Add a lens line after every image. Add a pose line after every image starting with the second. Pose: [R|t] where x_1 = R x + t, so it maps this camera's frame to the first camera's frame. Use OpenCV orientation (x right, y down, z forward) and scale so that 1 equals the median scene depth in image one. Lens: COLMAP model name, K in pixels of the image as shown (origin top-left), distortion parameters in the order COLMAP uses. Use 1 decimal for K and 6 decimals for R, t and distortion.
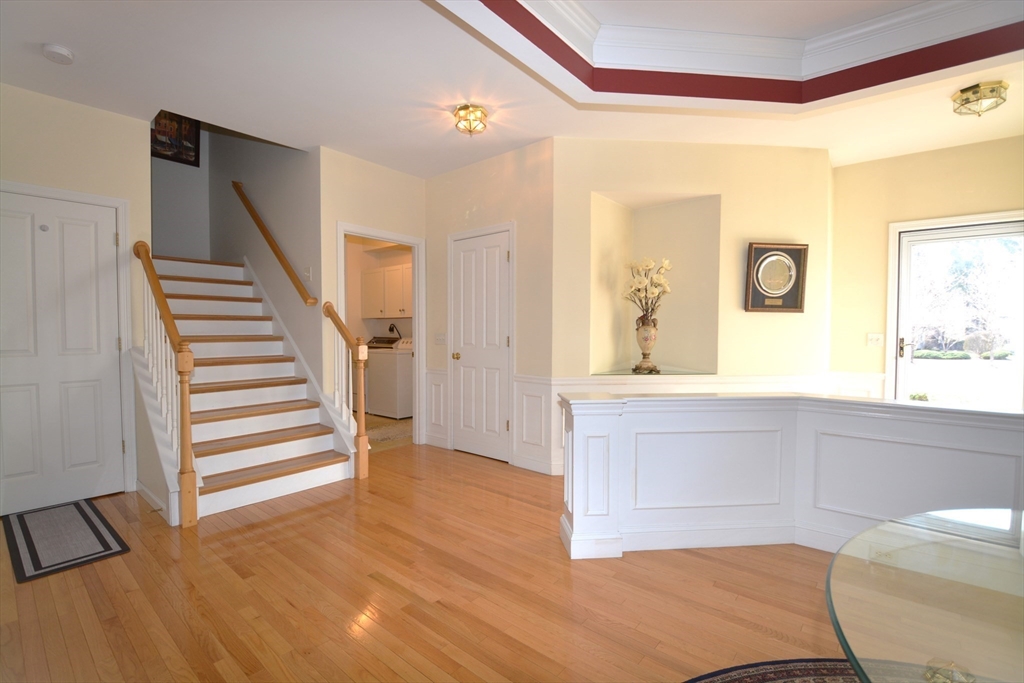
lens RADIAL K [[461.3, 0, 498.1], [0, 461.3, 351.0], [0, 0, 1]] dist [0.014914, -0.022742]
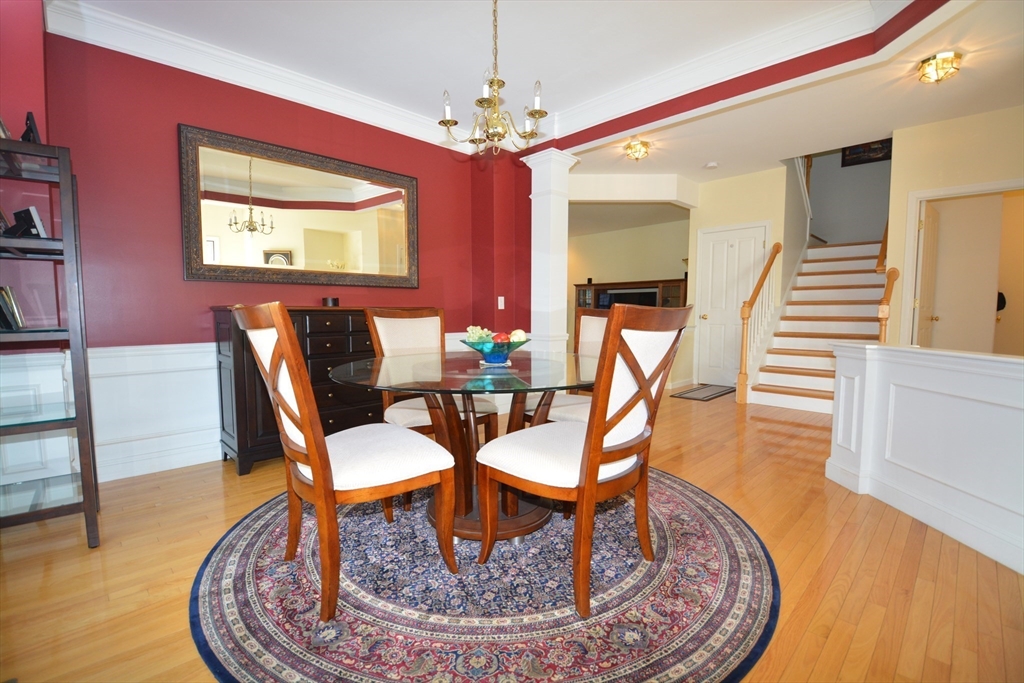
lens RADIAL K [[461.3, 0, 498.1], [0, 461.3, 351.0], [0, 0, 1]] dist [0.014914, -0.022742]
pose [[-0.118785, 0.085002, -0.989275, 0.916353], [-0.031507, 0.995504, 0.089320, 0.030824], [0.992420, 0.041779, -0.115573, 0.188703]]
